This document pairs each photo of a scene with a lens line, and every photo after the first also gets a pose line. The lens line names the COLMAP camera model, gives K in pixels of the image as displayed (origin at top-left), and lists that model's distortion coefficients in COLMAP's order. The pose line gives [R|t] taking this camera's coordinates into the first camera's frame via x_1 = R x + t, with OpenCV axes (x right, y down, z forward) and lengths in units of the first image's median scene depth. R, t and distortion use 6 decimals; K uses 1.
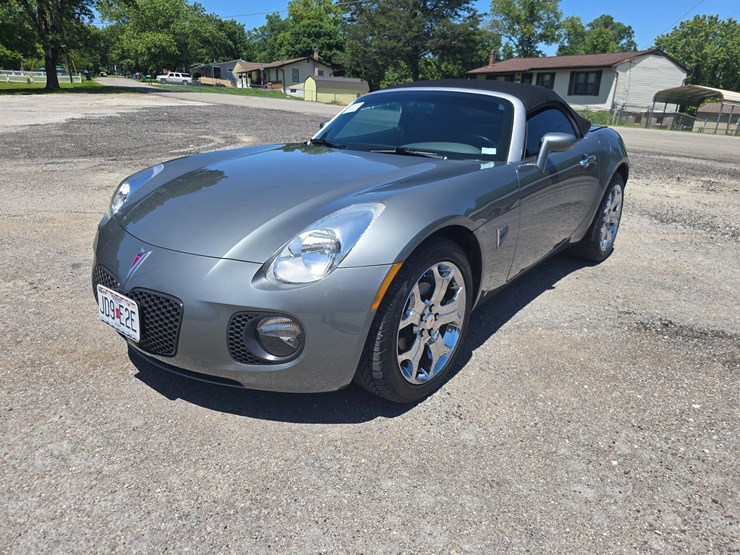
lens RADIAL K [[513.9, 0, 375.3], [0, 513.9, 255.4], [0, 0, 1]] dist [0.035426, -0.032496]
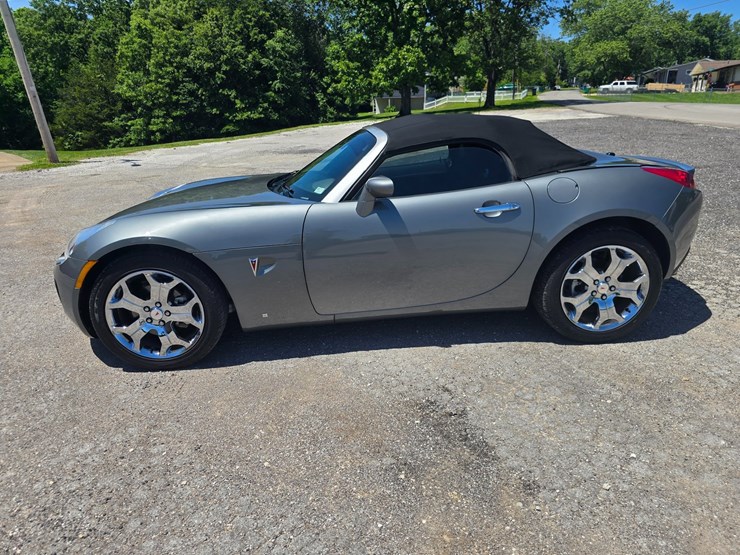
lens RADIAL K [[513.9, 0, 362.7], [0, 513.9, 278.9], [0, 0, 1]] dist [0.035426, -0.032496]
pose [[0.679317, 0.188951, -0.709102, 0.988874], [-0.172103, 0.980355, 0.096356, -0.129524], [0.713379, 0.056582, 0.698491, 0.307952]]
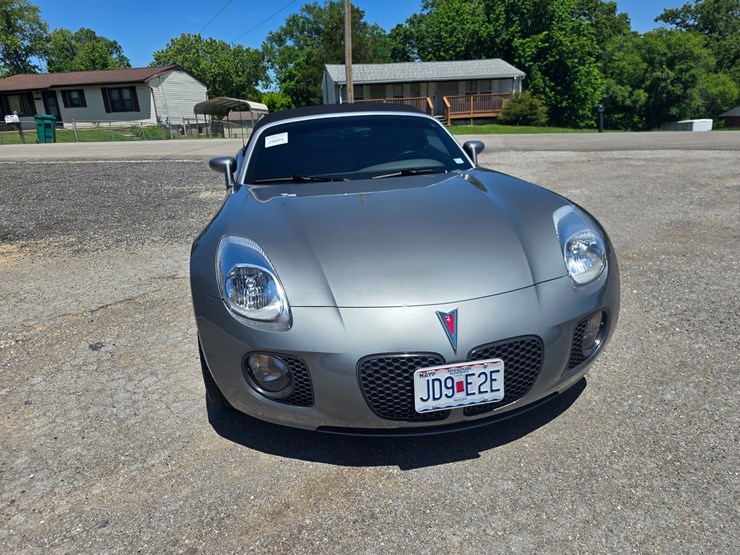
lens RADIAL K [[514.9, 0, 365.4], [0, 514.9, 268.9], [0, 0, 1]] dist [0.035052, -0.032662]
pose [[0.655831, -0.278189, 0.701781, -0.774021], [0.279714, 0.953004, 0.116375, -0.151003], [-0.701175, 0.119975, 0.702823, 0.311463]]
